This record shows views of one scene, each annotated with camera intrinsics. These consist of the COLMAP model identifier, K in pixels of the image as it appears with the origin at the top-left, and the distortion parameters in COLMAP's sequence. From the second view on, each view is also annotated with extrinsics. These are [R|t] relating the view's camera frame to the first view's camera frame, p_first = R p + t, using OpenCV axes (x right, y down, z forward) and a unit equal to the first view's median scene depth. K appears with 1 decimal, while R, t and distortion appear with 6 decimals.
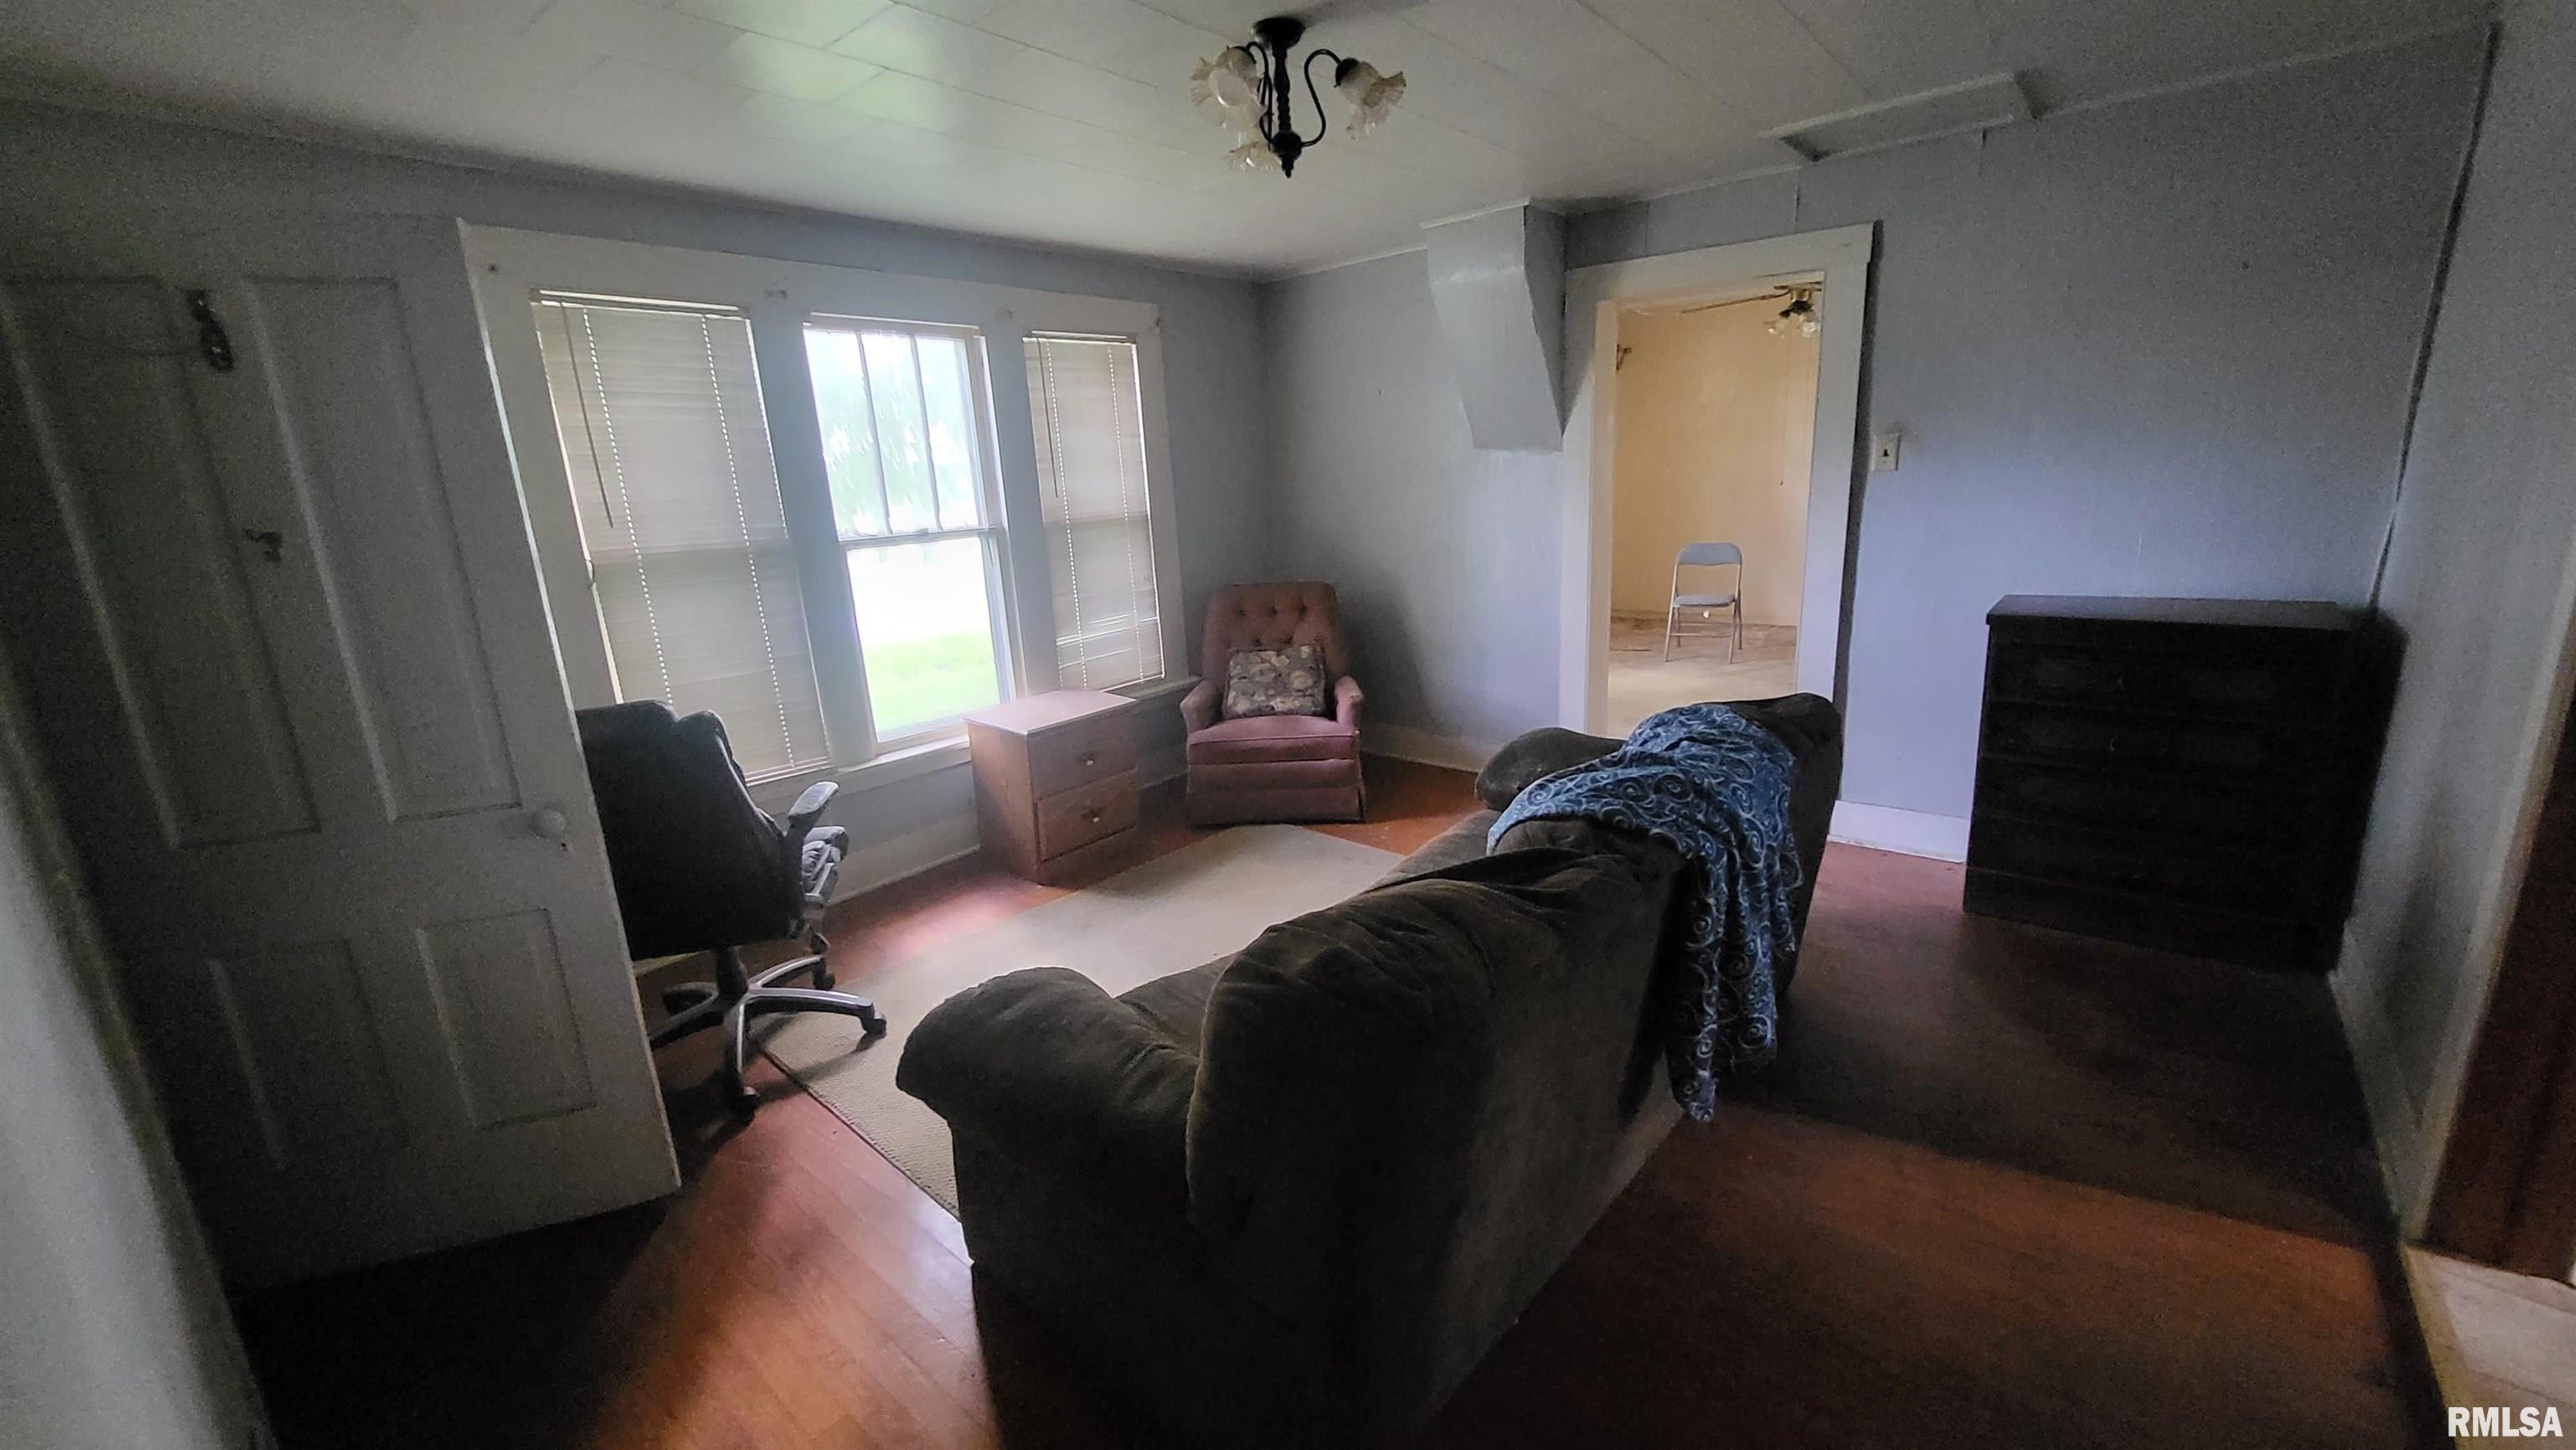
lens RADIAL K [[1018.6, 0, 1288.1], [0, 1018.6, 718.4], [0, 0, 1]] dist [0.000428, -0.000139]
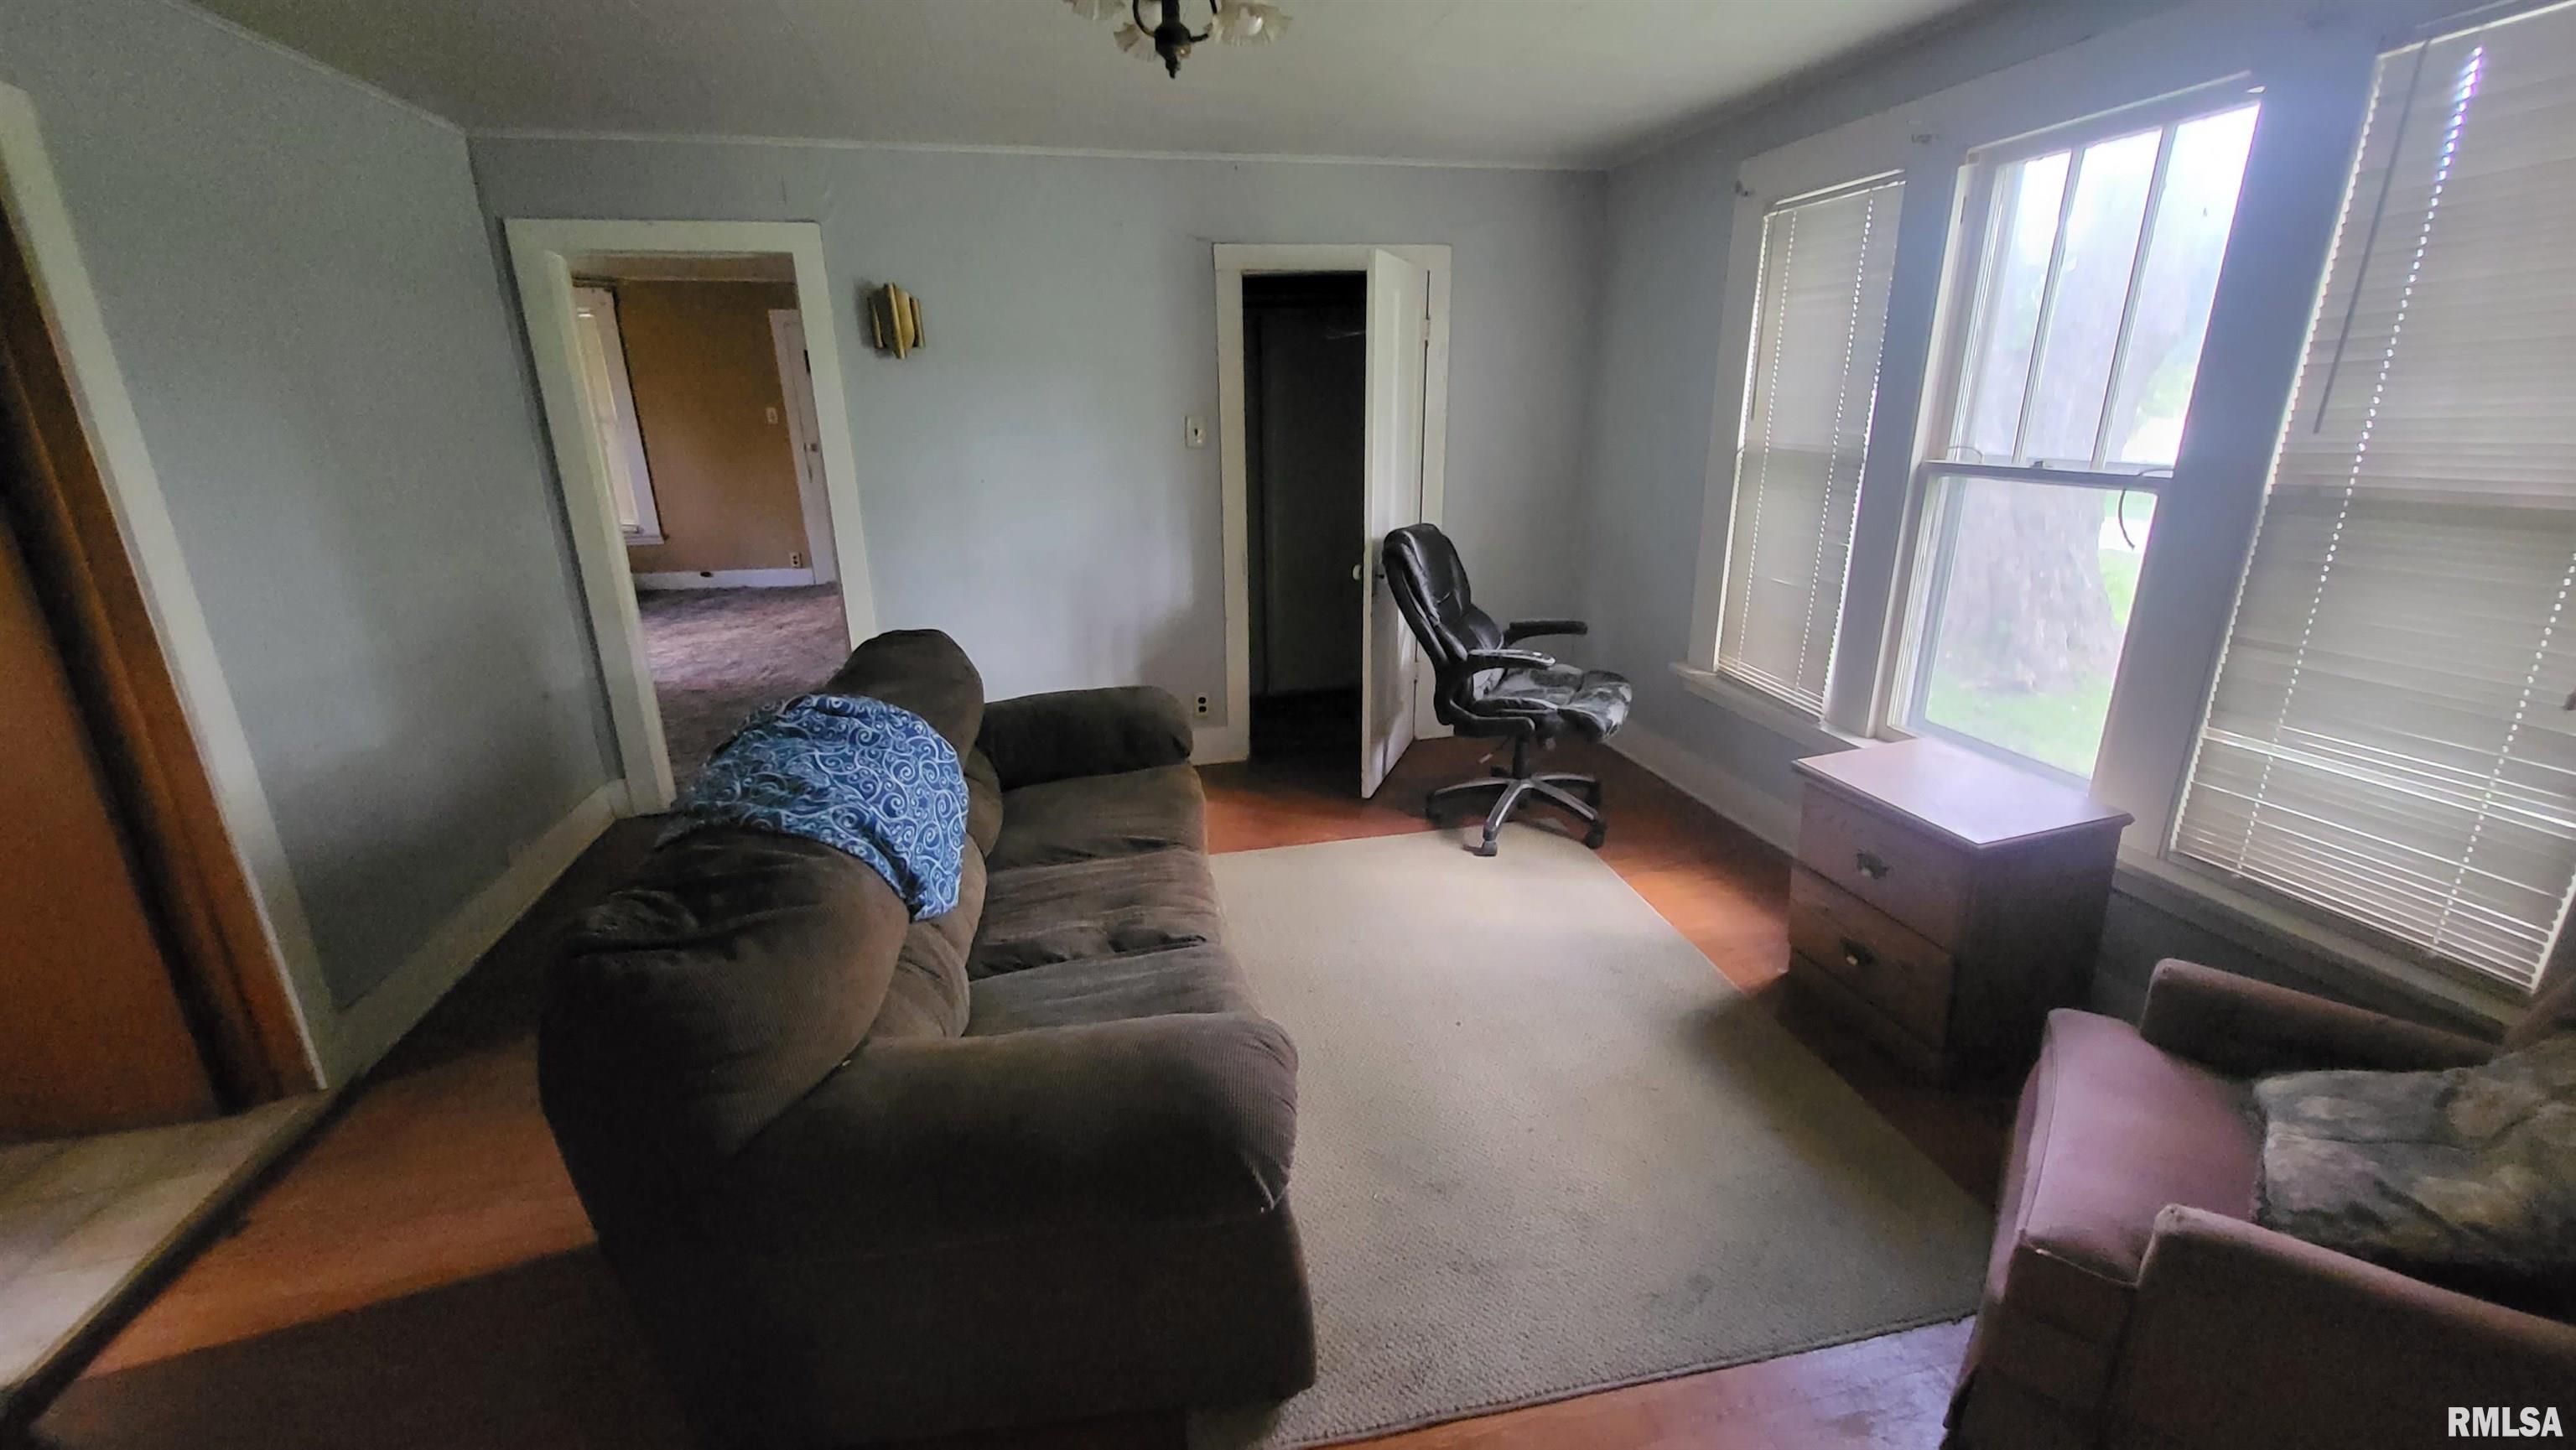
lens RADIAL K [[1018.6, 0, 1285.8], [0, 1018.6, 727.6], [0, 0, 1]] dist [0.000428, -0.000139]
pose [[-0.599704, 0.299137, -0.742208, 0.446891], [-0.149517, 0.869282, 0.471162, -0.270279], [0.786130, 0.393530, -0.476586, 0.993060]]
